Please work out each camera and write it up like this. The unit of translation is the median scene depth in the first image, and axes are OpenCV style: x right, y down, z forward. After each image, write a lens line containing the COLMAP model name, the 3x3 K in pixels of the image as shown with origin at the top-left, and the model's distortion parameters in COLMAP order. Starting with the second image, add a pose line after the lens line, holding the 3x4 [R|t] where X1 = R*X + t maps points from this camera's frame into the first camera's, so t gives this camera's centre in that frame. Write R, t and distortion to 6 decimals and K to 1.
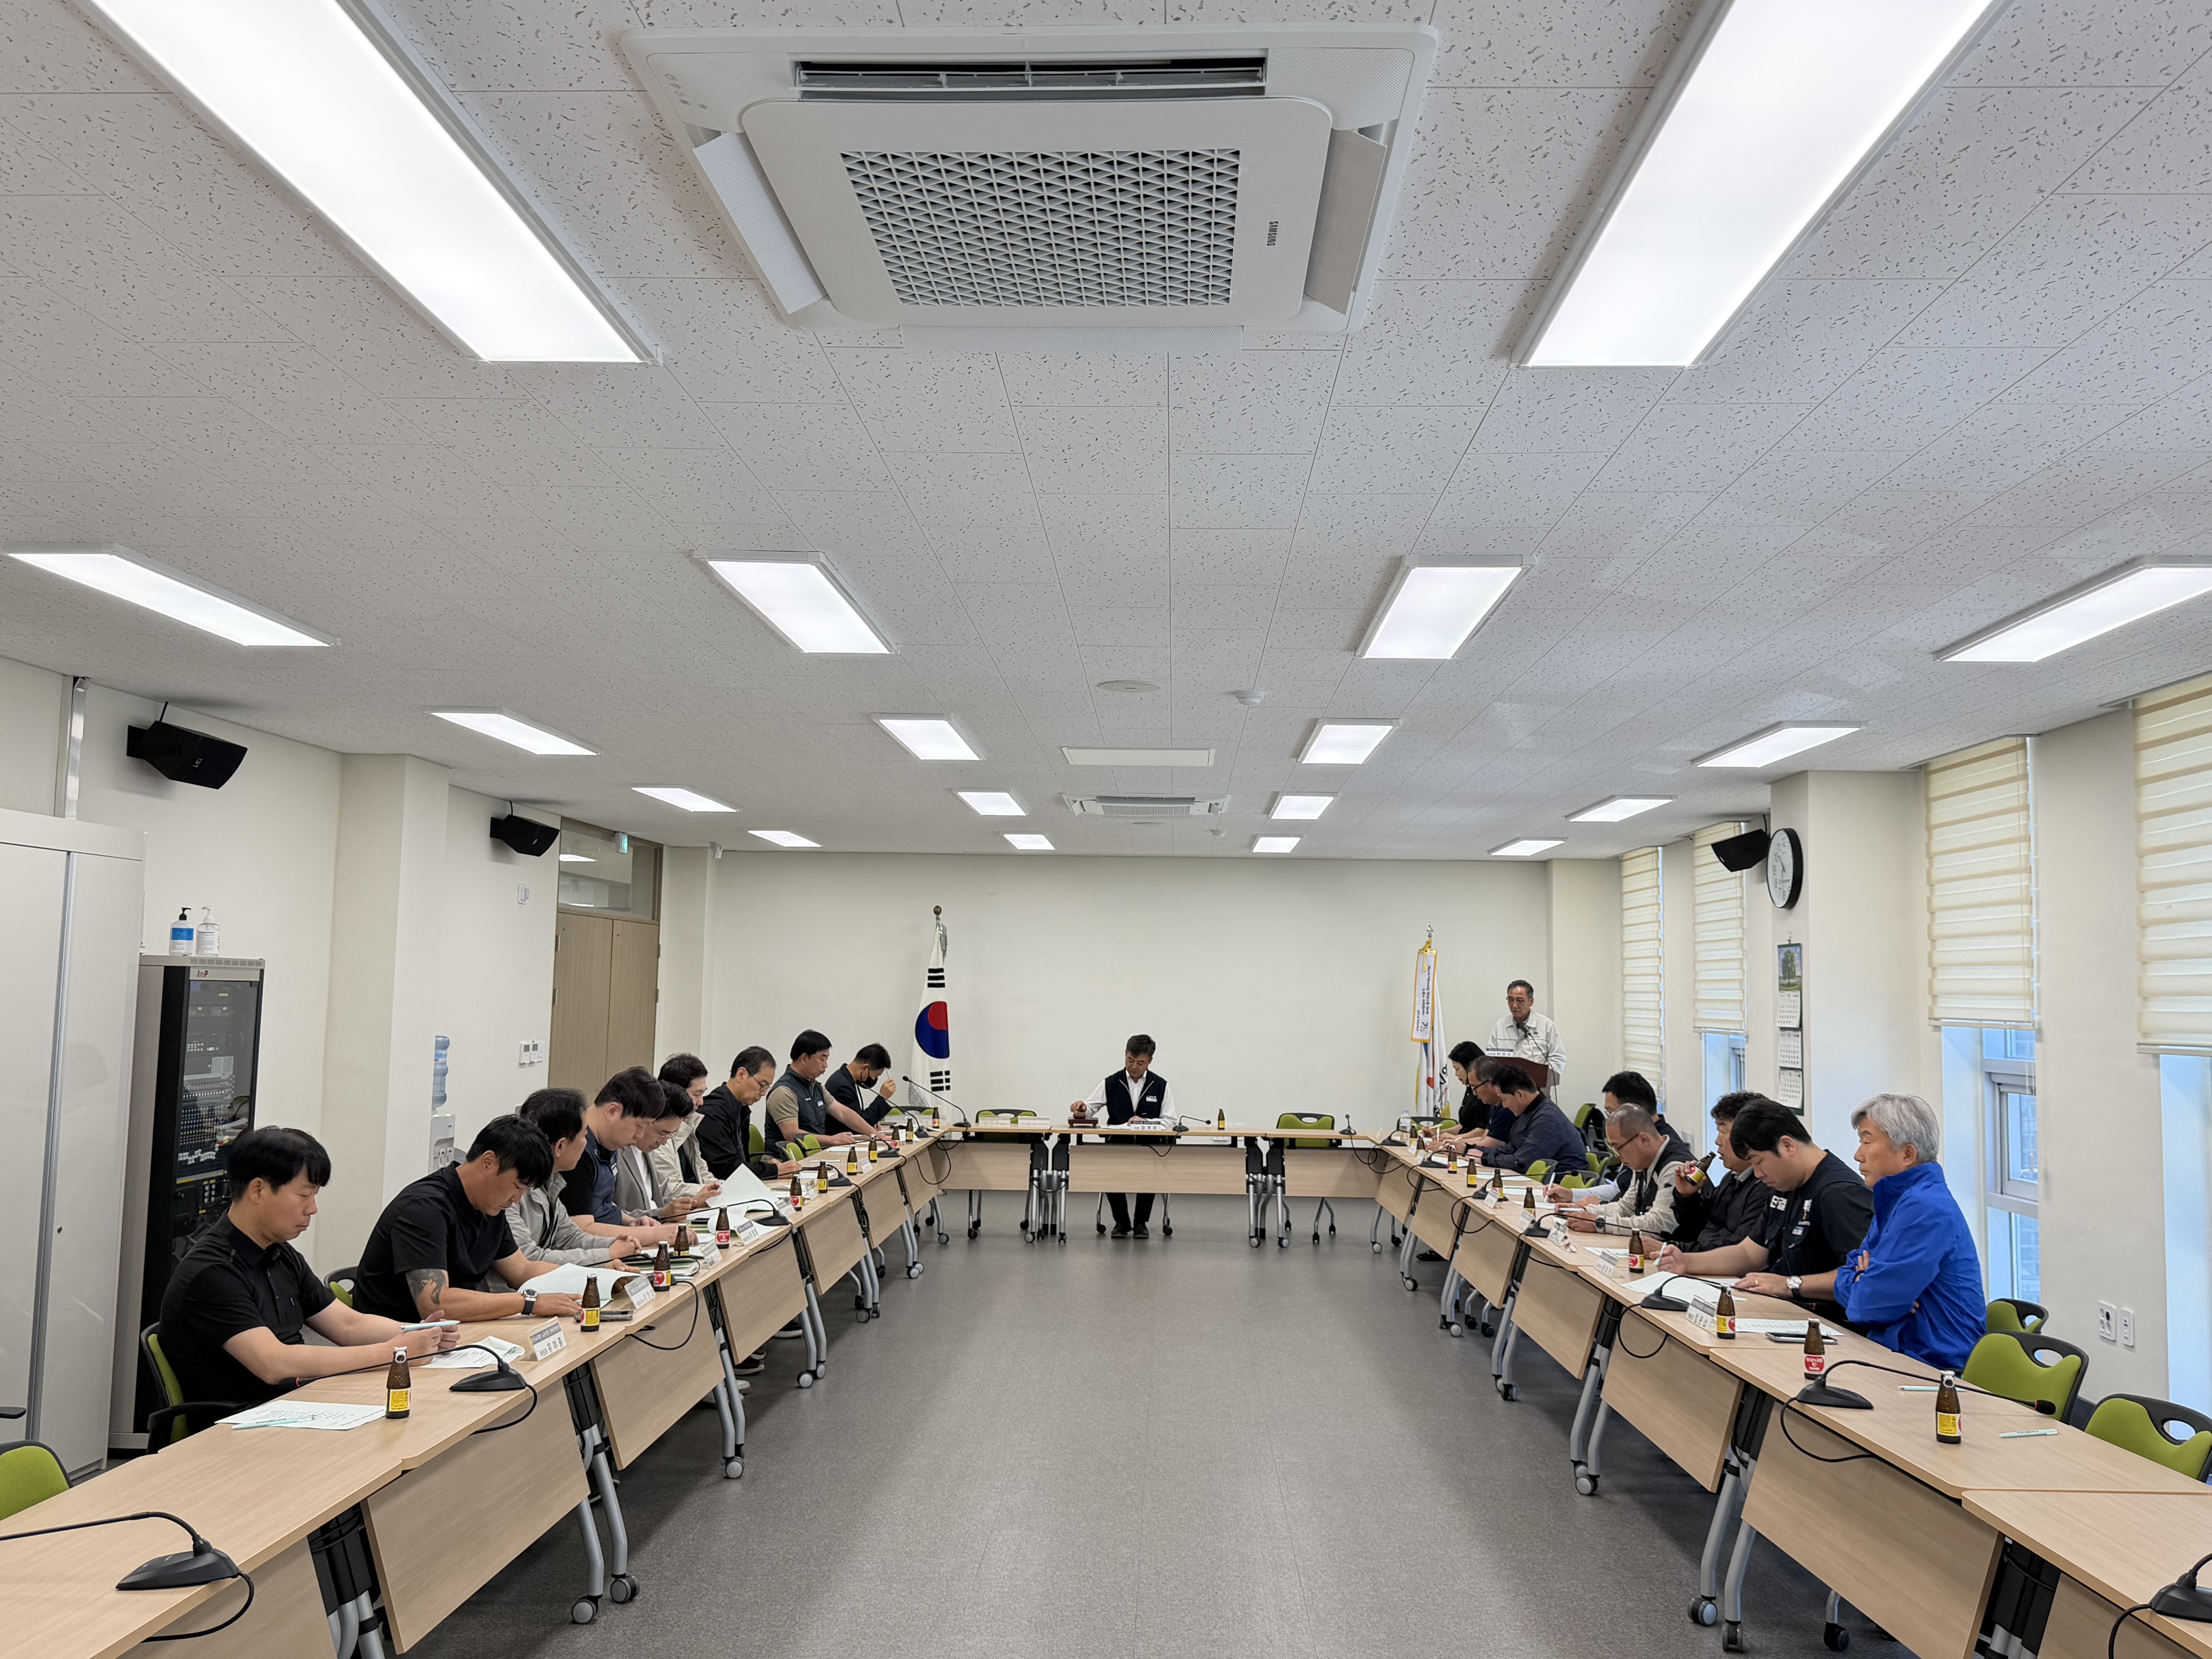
lens RADIAL K [[1844.2, 0, 1105.3], [0, 1844.2, 831.6], [0, 0, 1]] dist [0.111132, -0.000446]
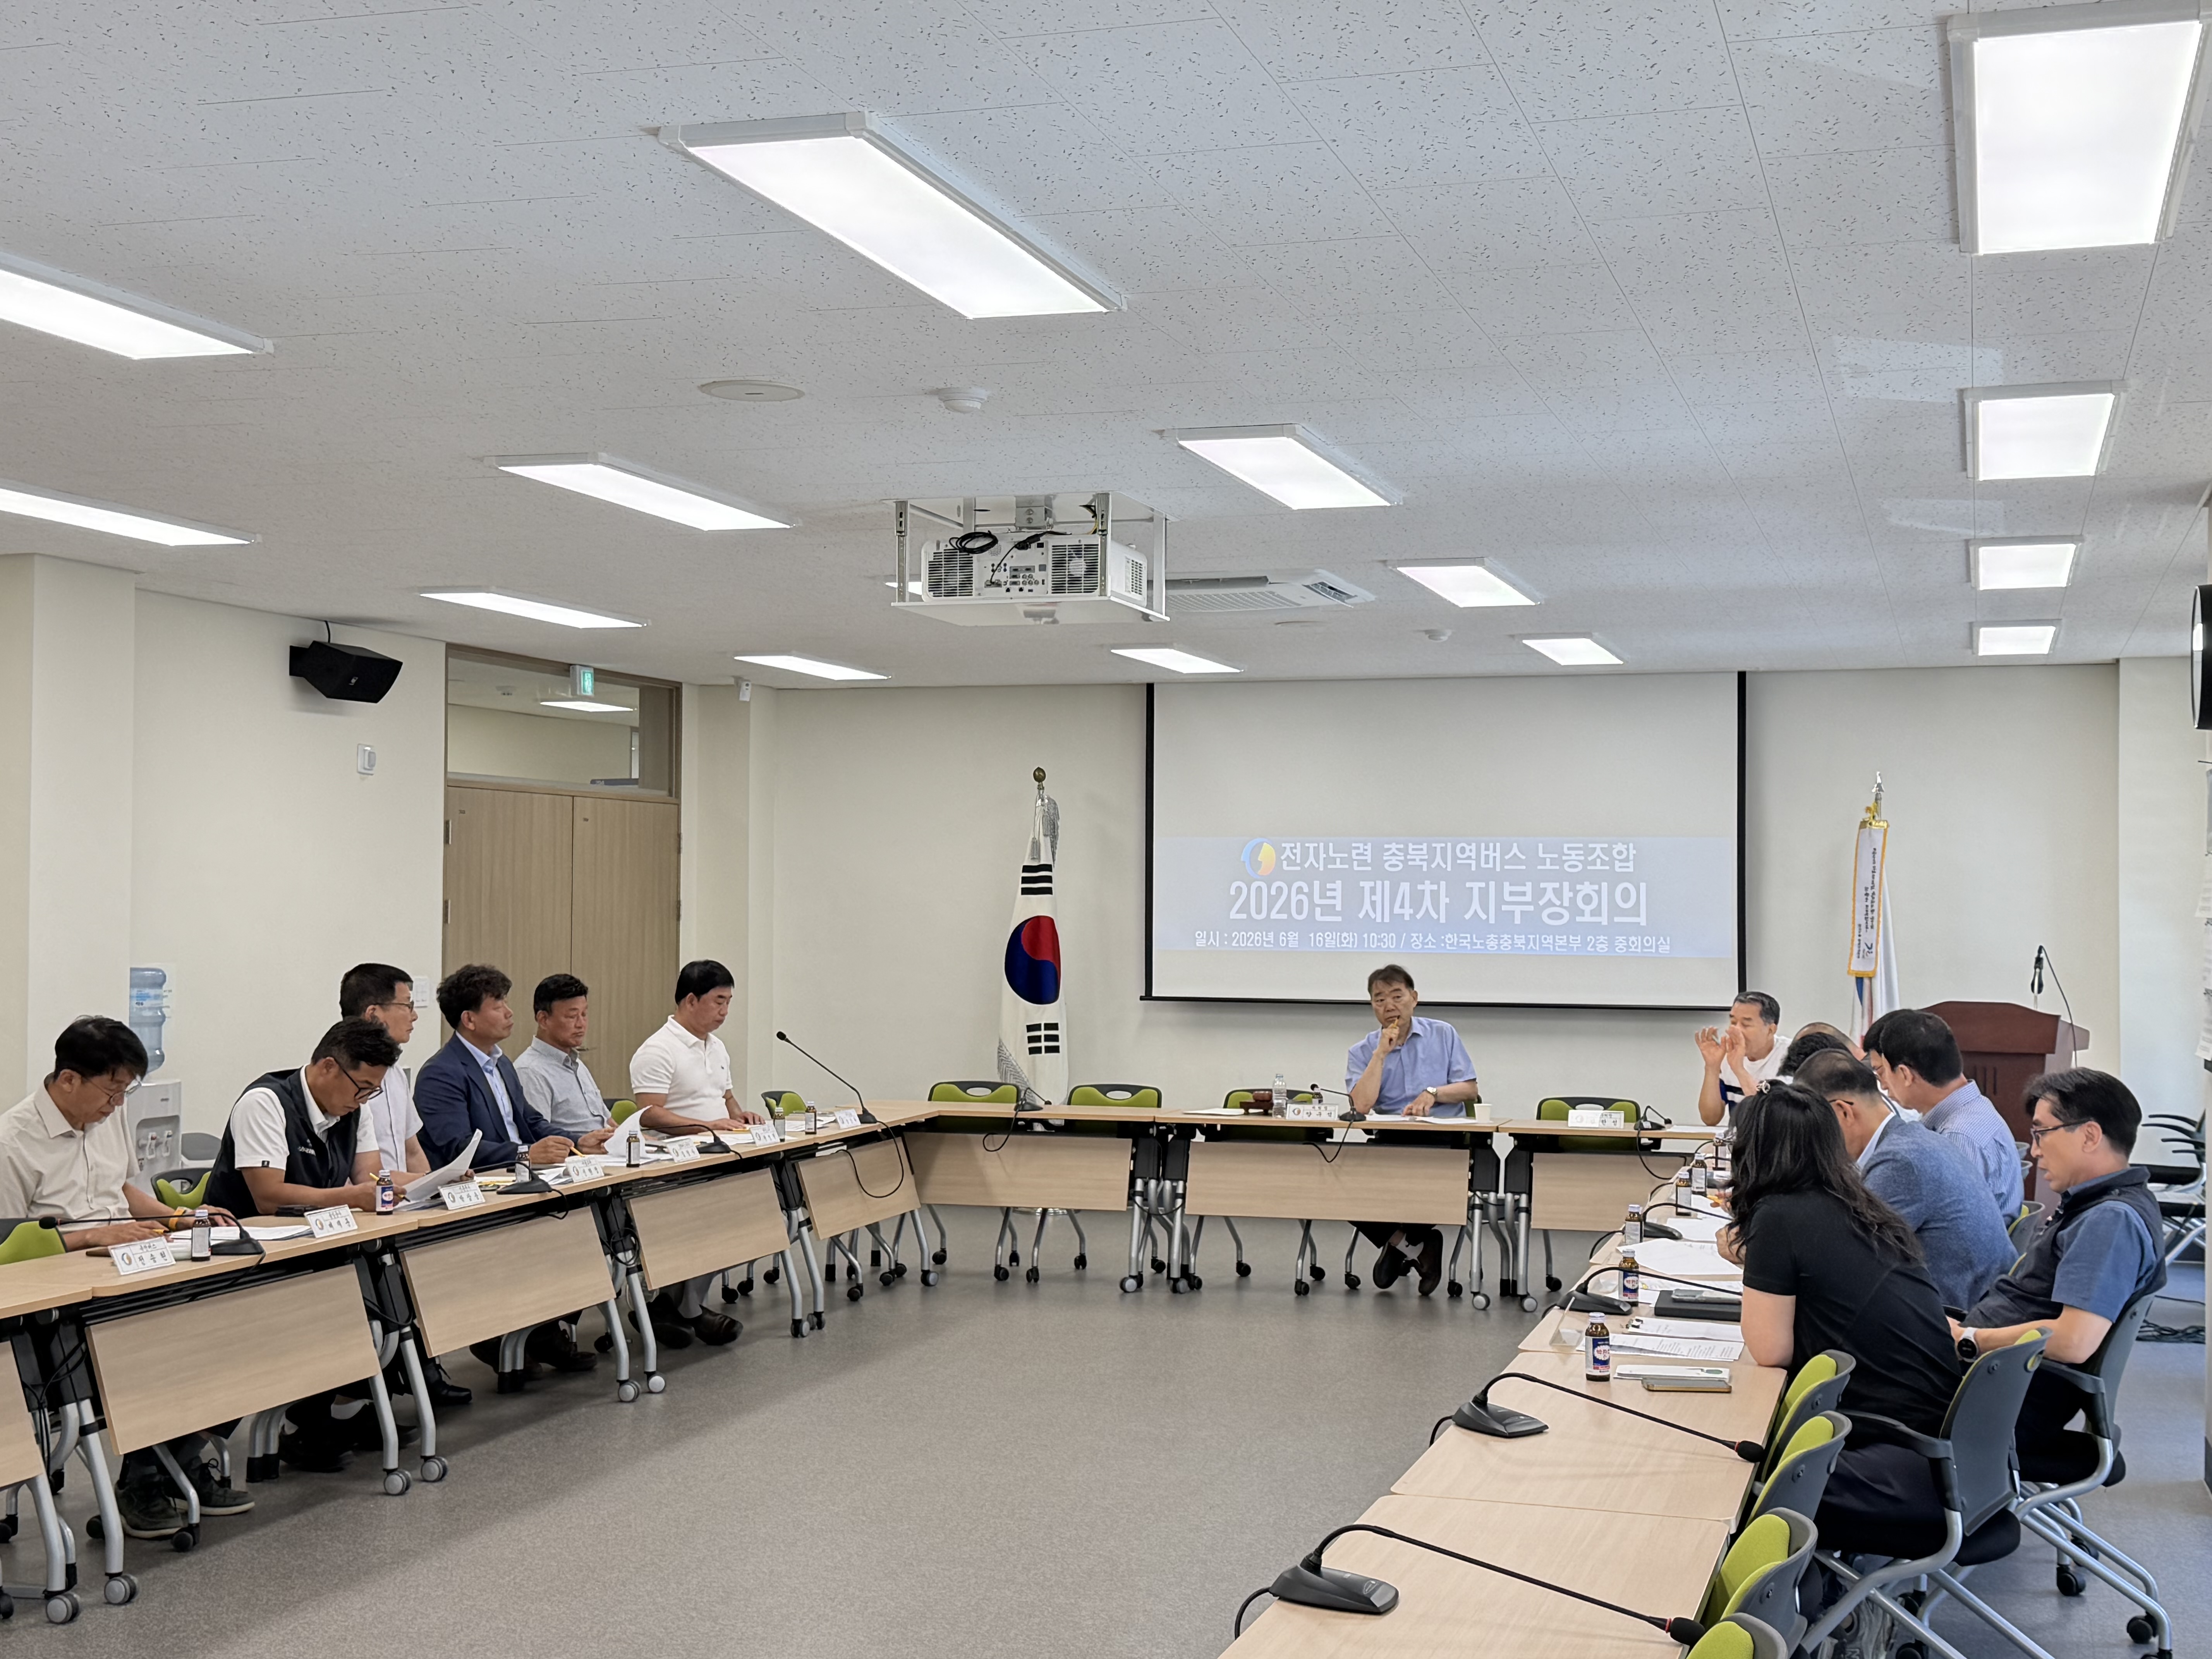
lens RADIAL K [[2870.8, 0, 1101.6], [0, 2870.8, 837.7], [0, 0, 1]] dist [0.117065, 0.000000]
pose [[0.964758, -0.015502, -0.262682, 0.325500], [0.031484, 0.997892, 0.056742, 0.015817], [0.261249, -0.063013, 0.963213, 0.091178]]
